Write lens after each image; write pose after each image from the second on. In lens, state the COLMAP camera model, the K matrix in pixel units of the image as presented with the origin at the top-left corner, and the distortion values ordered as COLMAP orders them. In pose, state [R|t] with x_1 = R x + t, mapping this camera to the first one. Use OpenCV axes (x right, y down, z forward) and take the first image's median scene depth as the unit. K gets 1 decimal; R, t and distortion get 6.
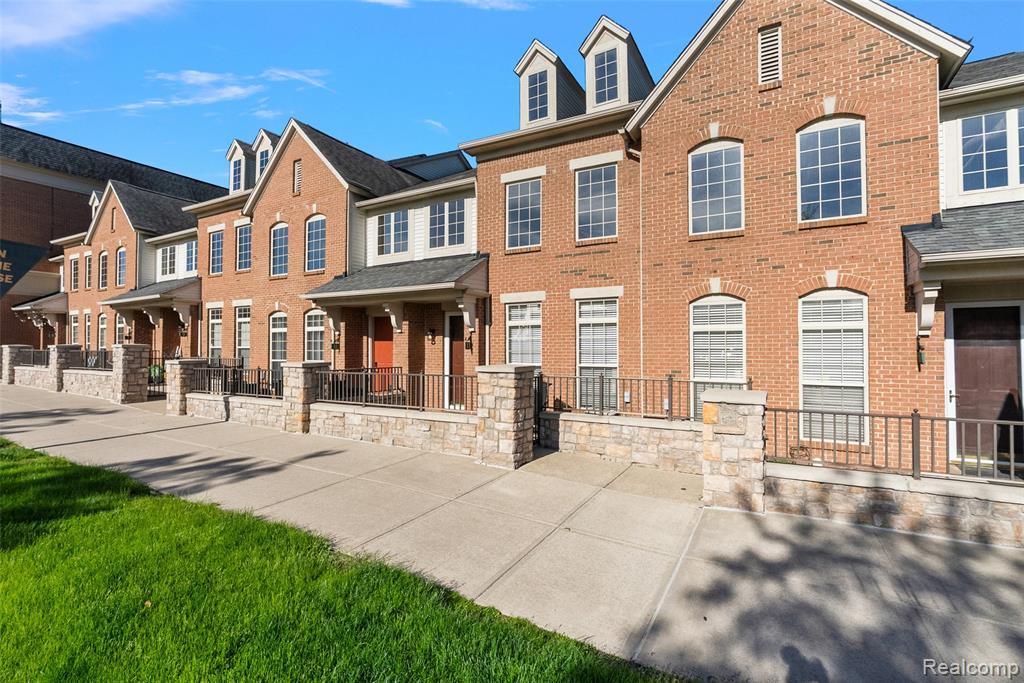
lens RADIAL K [[478.7, 0, 513.9], [0, 478.7, 334.2], [0, 0, 1]] dist [0.000874, -0.000054]
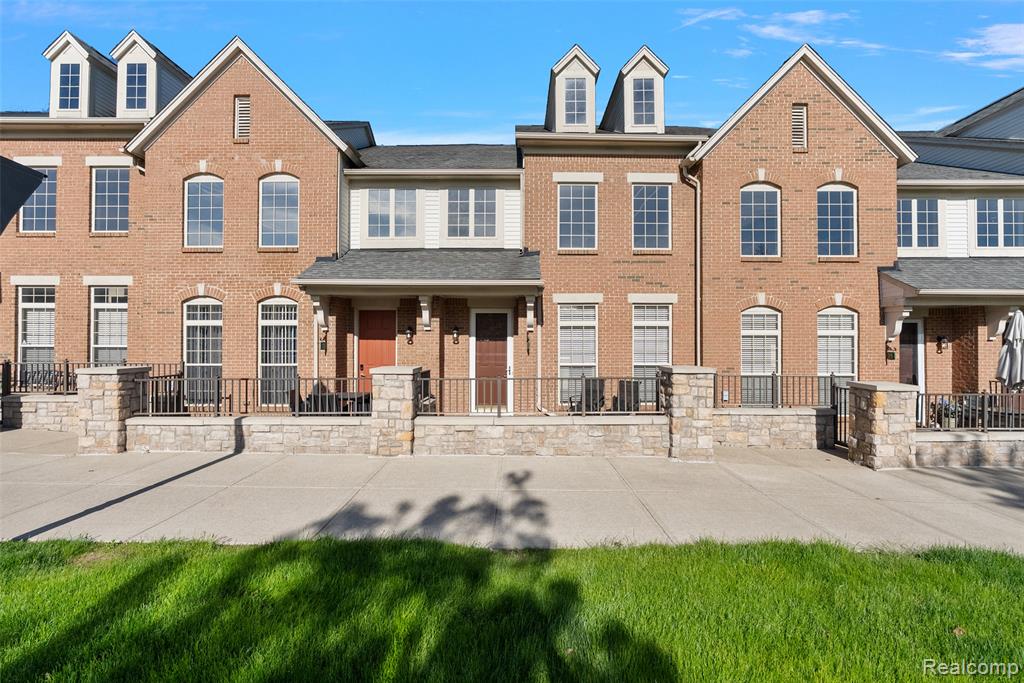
lens RADIAL K [[468.9, 0, 515.6], [0, 468.9, 339.0], [0, 0, 1]] dist [-0.001736, -0.000012]
pose [[0.865300, 0.008249, 0.501186, -0.610927], [-0.016508, 0.999791, 0.012045, -0.000936], [-0.500982, -0.018697, 0.865255, 0.209100]]
